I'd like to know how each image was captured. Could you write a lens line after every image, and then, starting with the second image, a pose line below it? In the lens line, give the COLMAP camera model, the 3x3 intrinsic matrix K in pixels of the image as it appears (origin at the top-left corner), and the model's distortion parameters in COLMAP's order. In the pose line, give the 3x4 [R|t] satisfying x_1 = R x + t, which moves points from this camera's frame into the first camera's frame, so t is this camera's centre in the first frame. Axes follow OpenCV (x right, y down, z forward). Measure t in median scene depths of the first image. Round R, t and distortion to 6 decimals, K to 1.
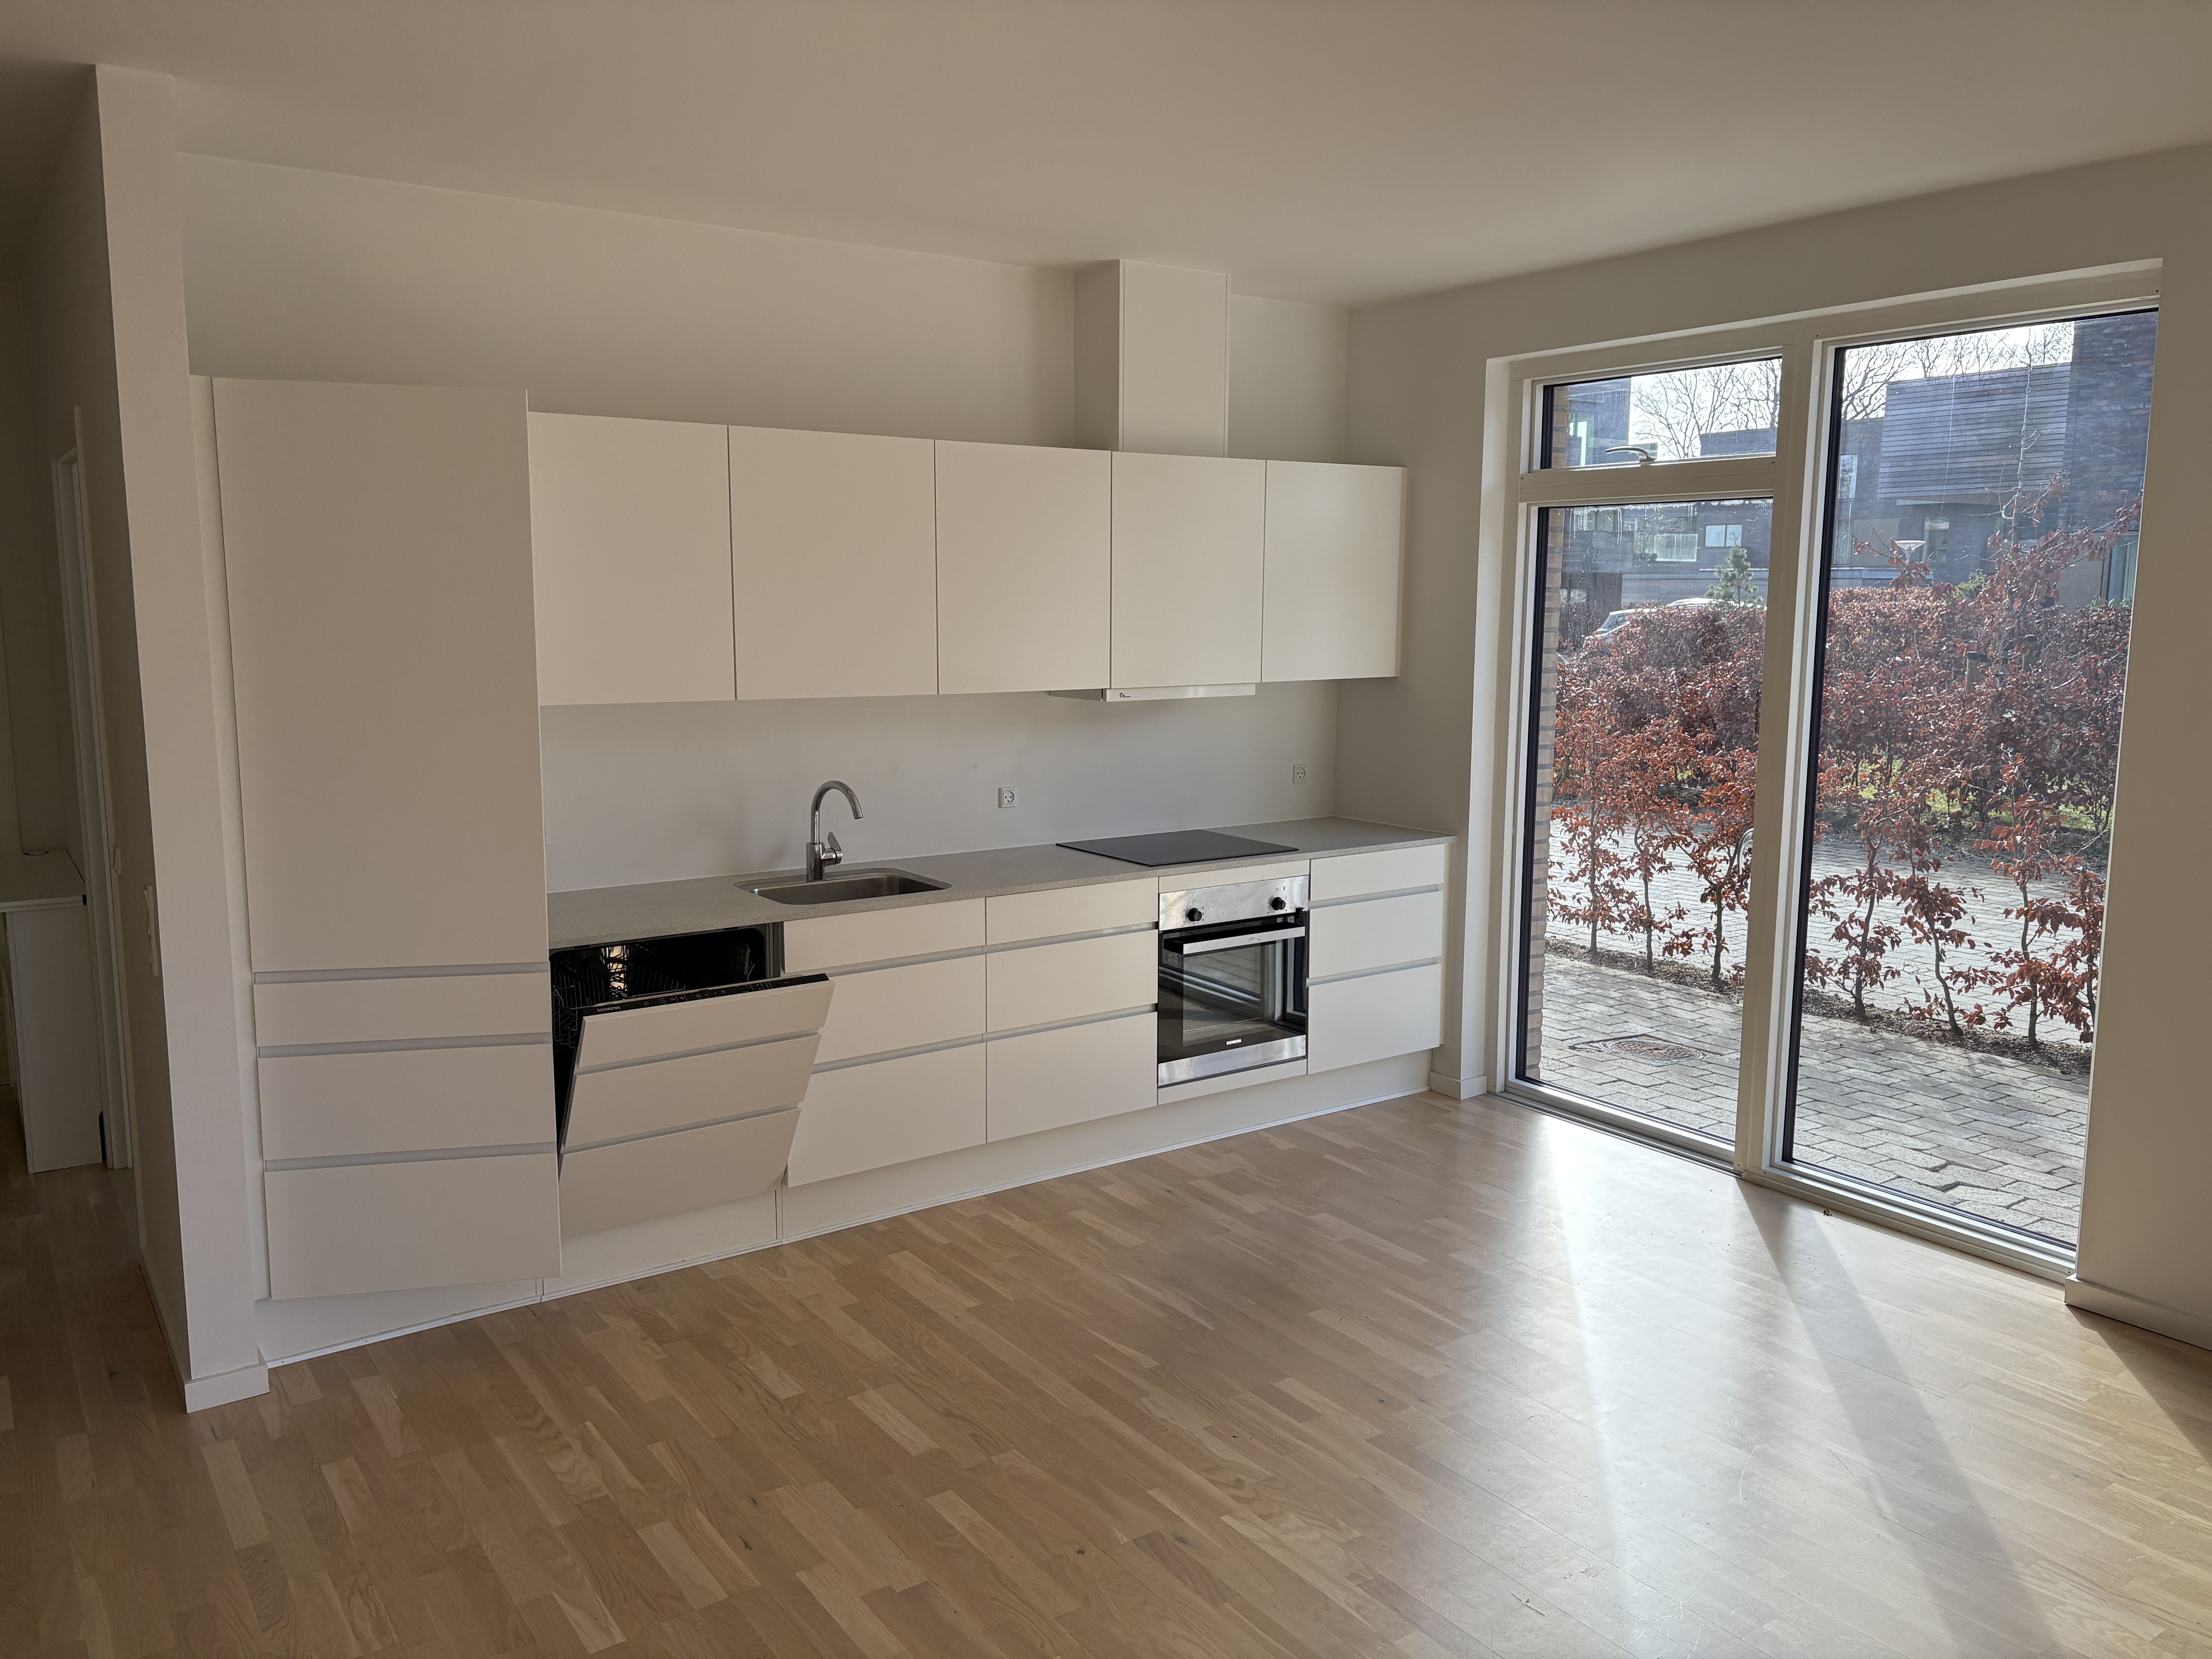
lens RADIAL K [[1678.8, 0, 1102.0], [0, 1678.8, 829.1], [0, 0, 1]] dist [0.000802, 0.008897]
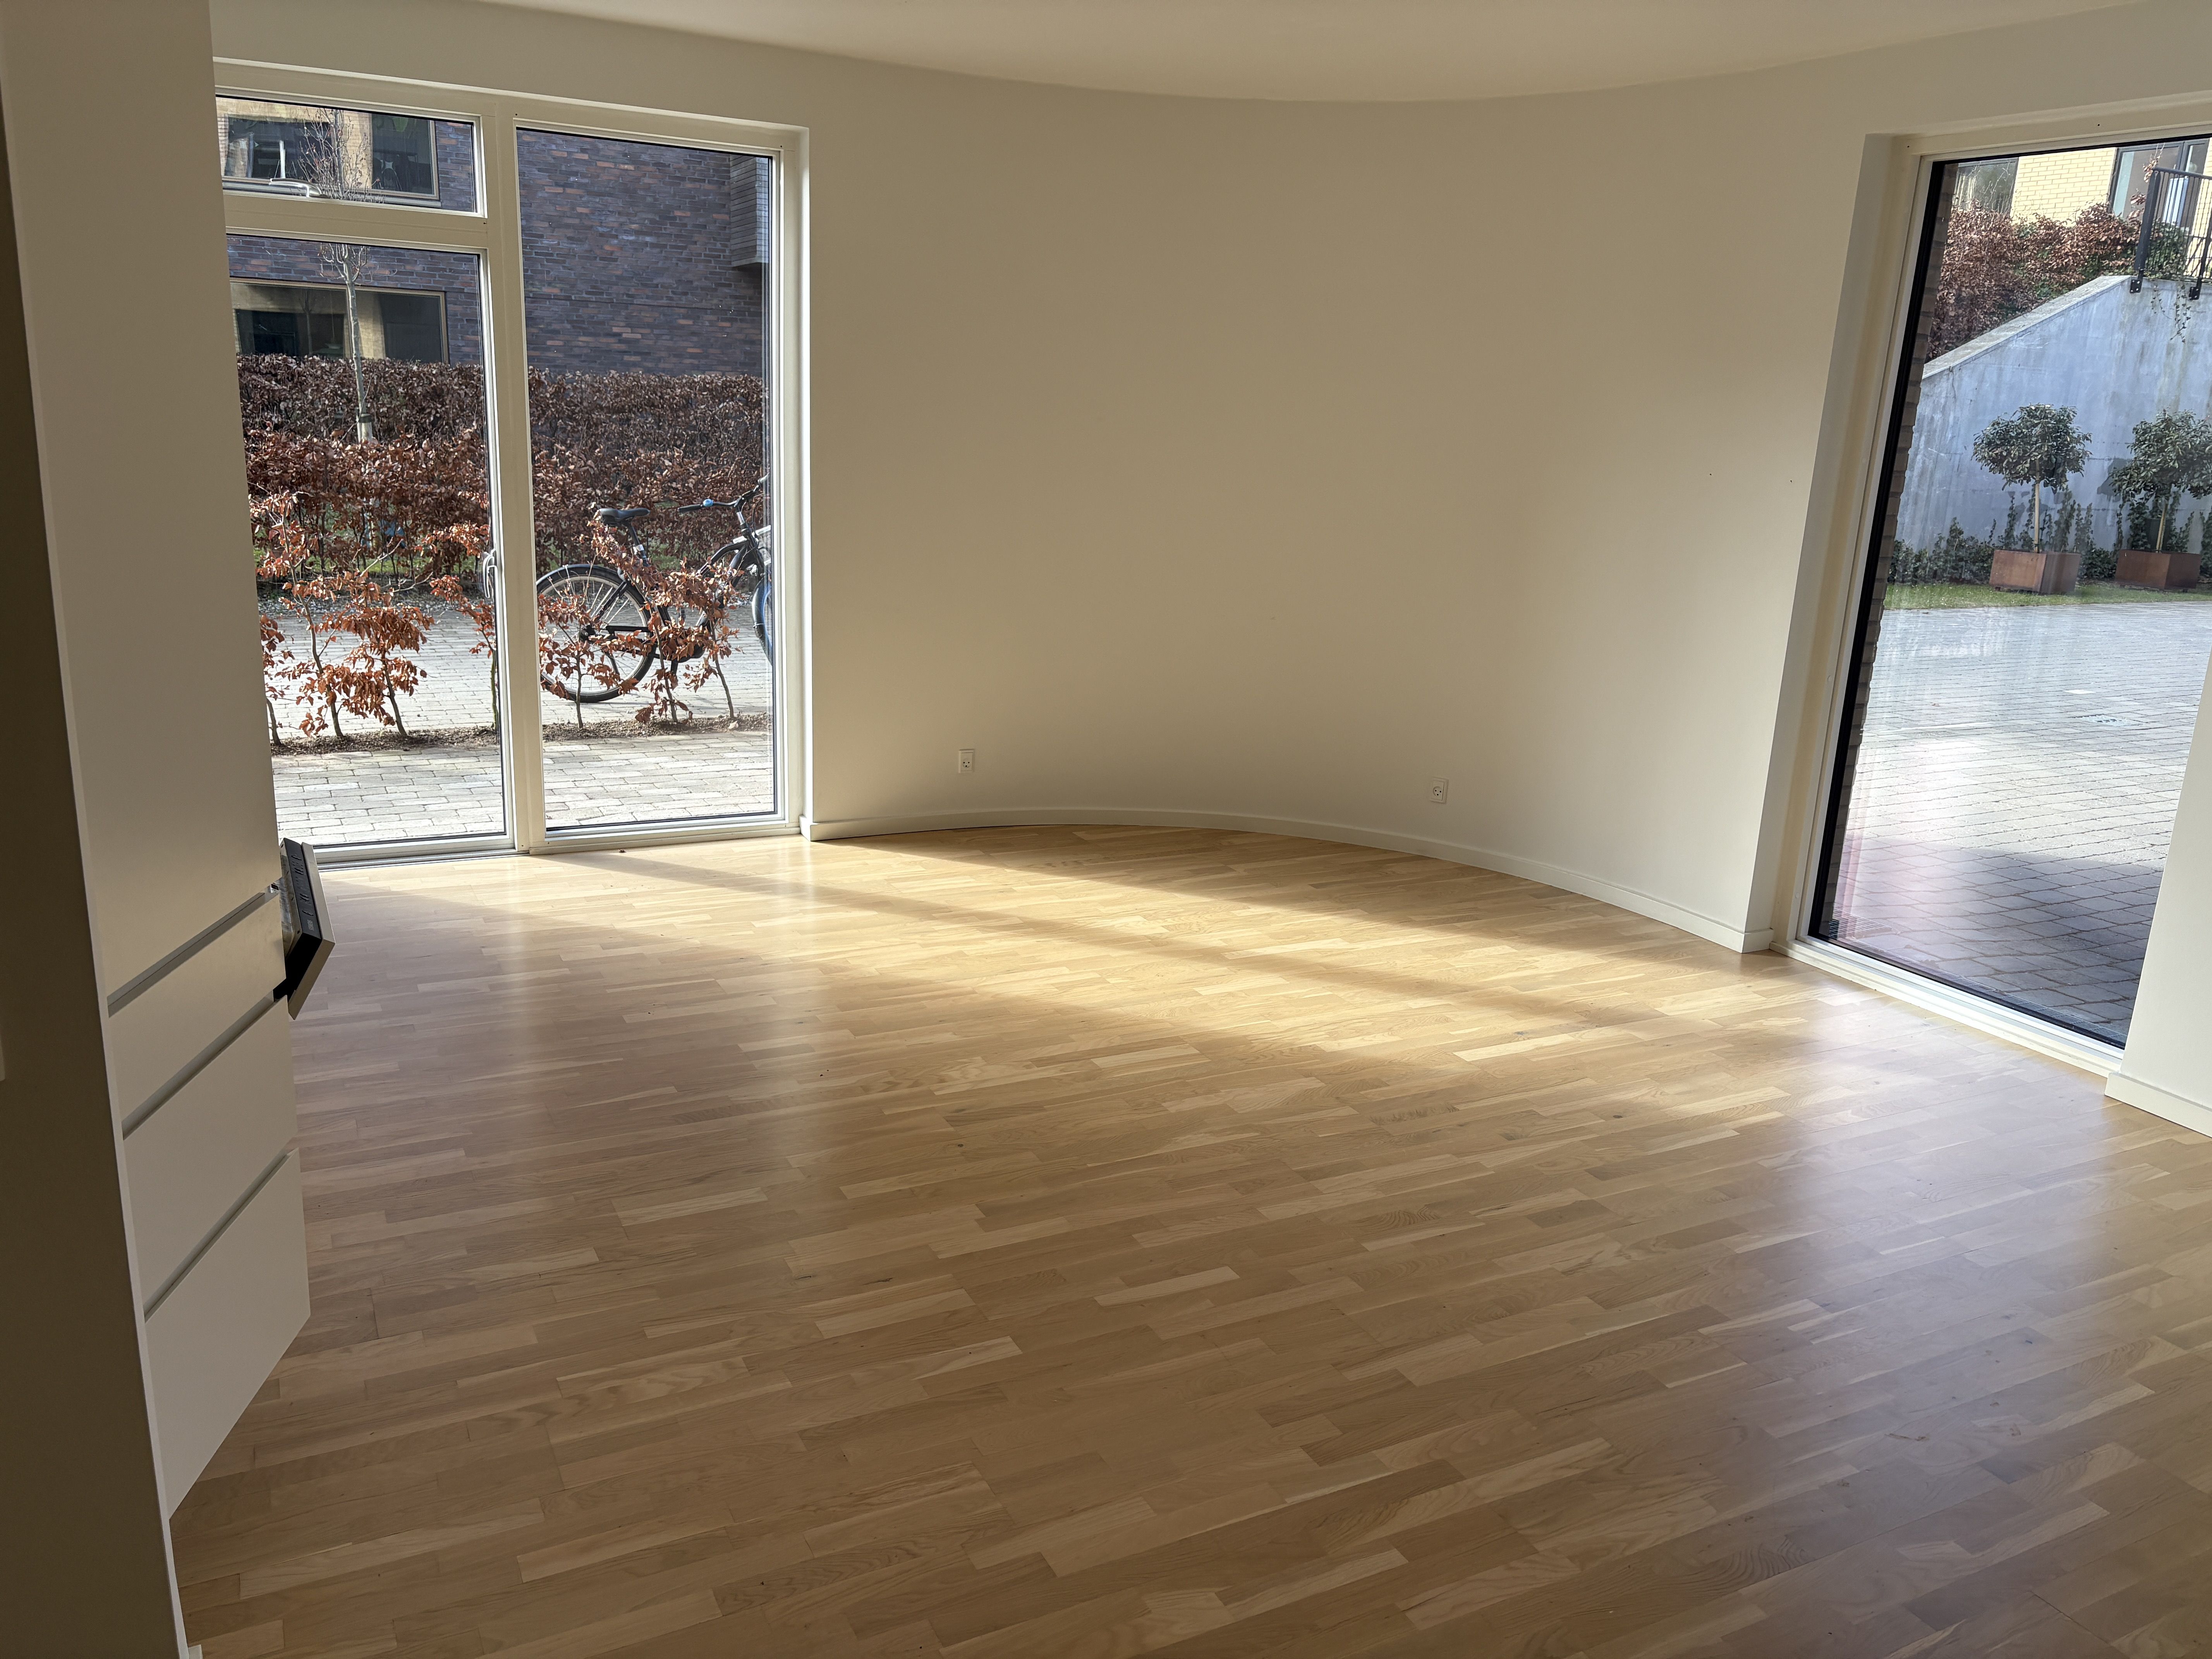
lens RADIAL K [[1678.8, 0, 1101.5], [0, 1678.8, 828.5], [0, 0, 1]] dist [0.000802, 0.008897]
pose [[0.127767, -0.251746, 0.959322, -0.958971], [0.094076, 0.965965, 0.240960, -0.081259], [-0.987332, 0.059462, 0.147102, 0.571917]]
